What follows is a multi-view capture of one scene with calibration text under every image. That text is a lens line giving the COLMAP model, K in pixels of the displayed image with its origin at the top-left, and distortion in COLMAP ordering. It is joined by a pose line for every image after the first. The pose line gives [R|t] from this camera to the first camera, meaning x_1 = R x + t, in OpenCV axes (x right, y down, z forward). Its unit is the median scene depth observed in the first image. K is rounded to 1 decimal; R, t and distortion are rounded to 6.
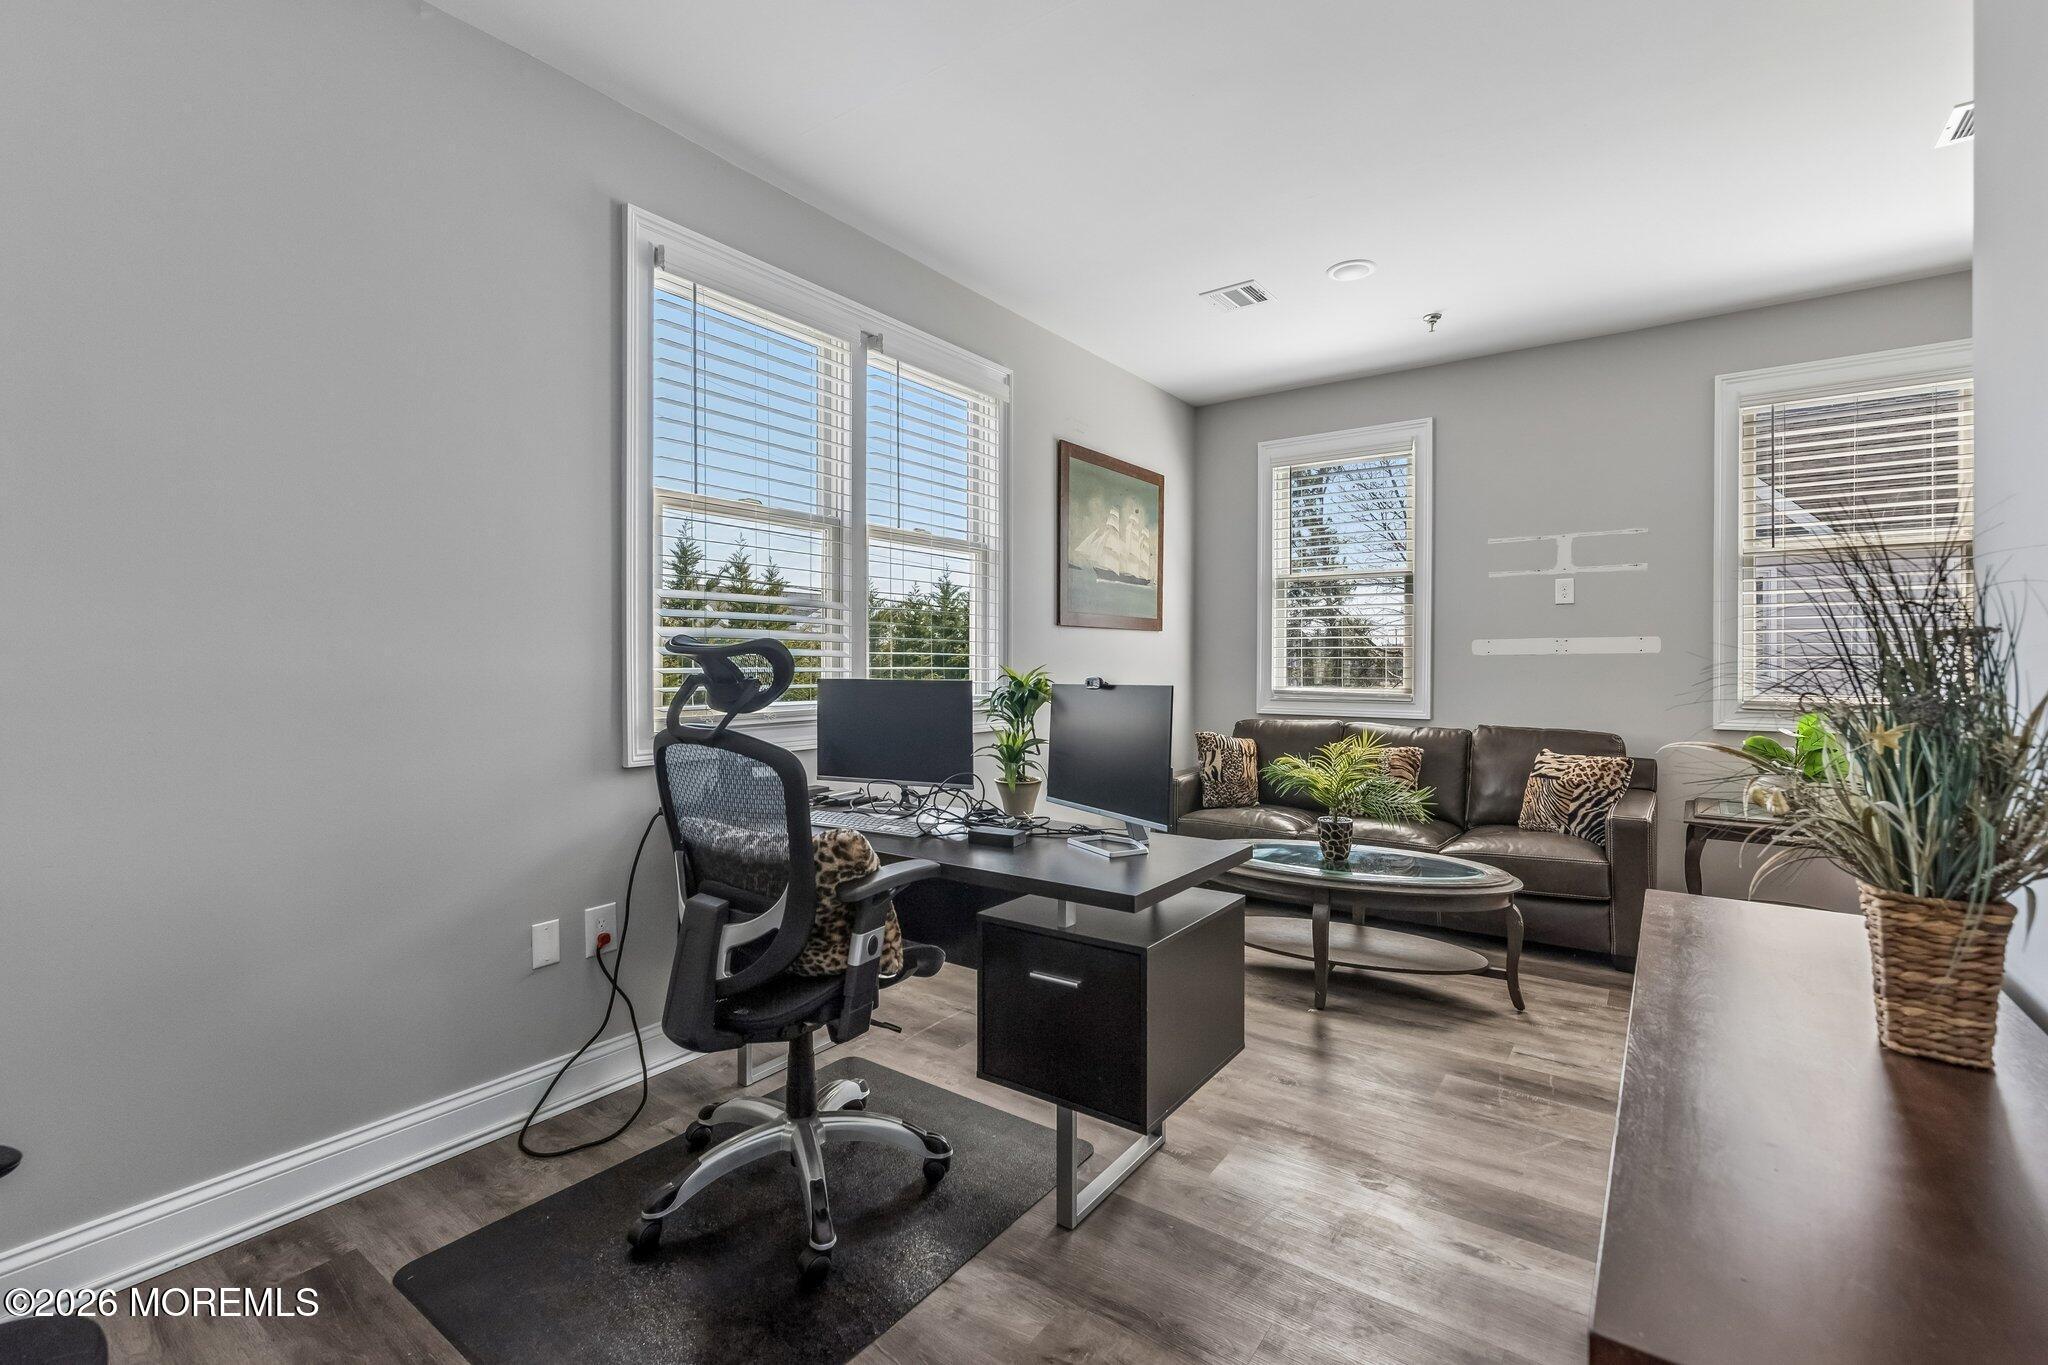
lens RADIAL K [[892.0, 0, 1033.0], [0, 892.0, 671.8], [0, 0, 1]] dist [-0.000320, 0.000622]
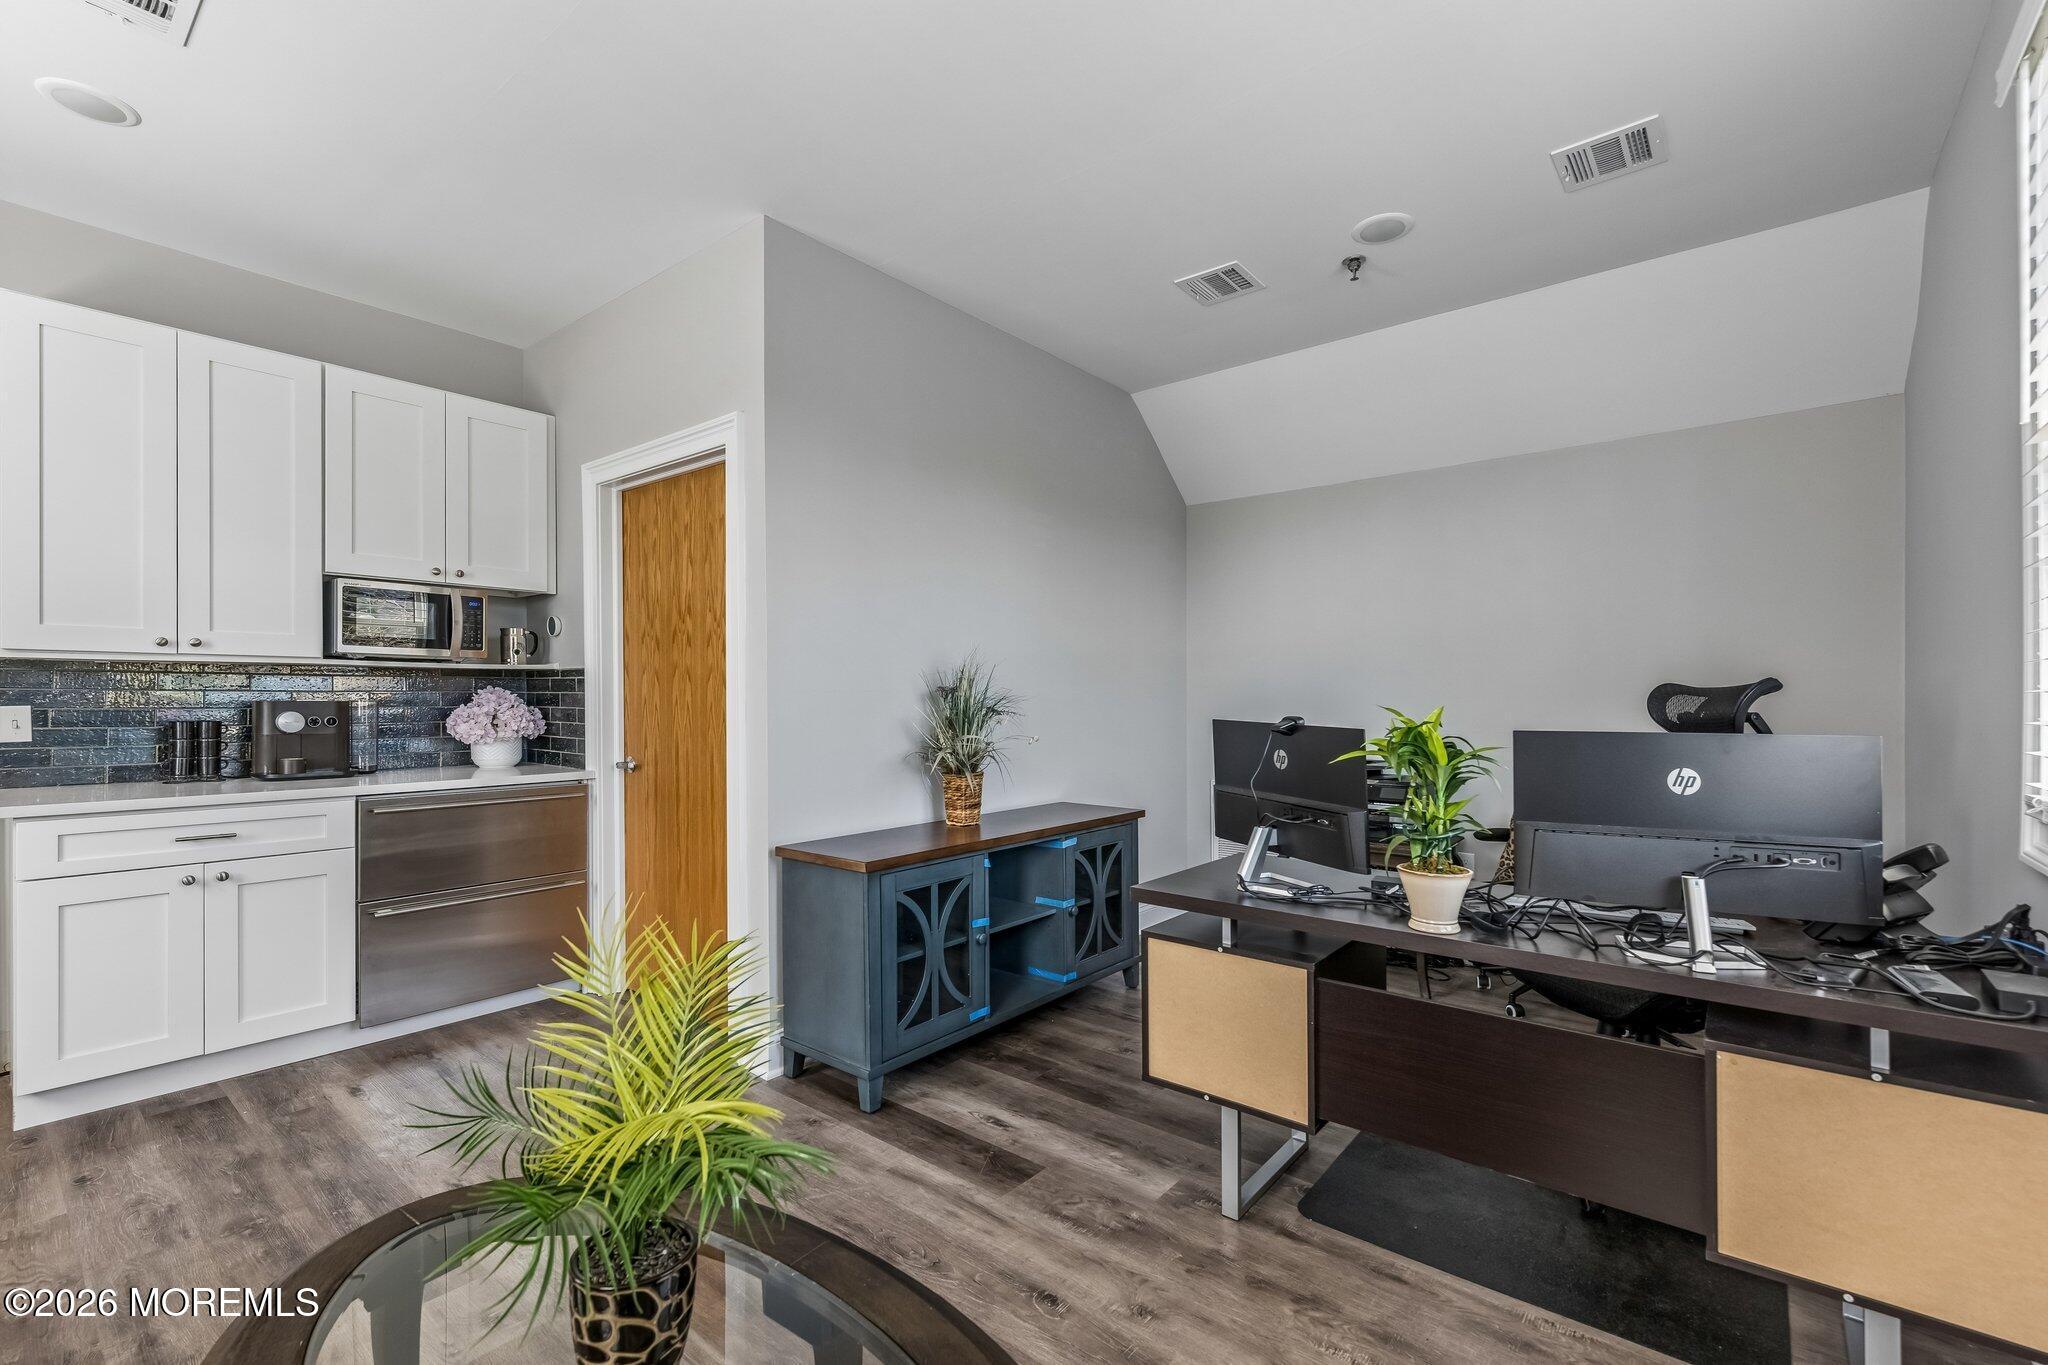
lens RADIAL K [[892.0, 0, 1020.7], [0, 892.0, 702.6], [0, 0, 1]] dist [-0.000320, 0.000622]
pose [[-0.997501, -0.003894, 0.070549, 0.174310], [-0.002679, 0.999846, 0.017315, -0.014413], [-0.070605, 0.017083, -0.997358, 1.162139]]
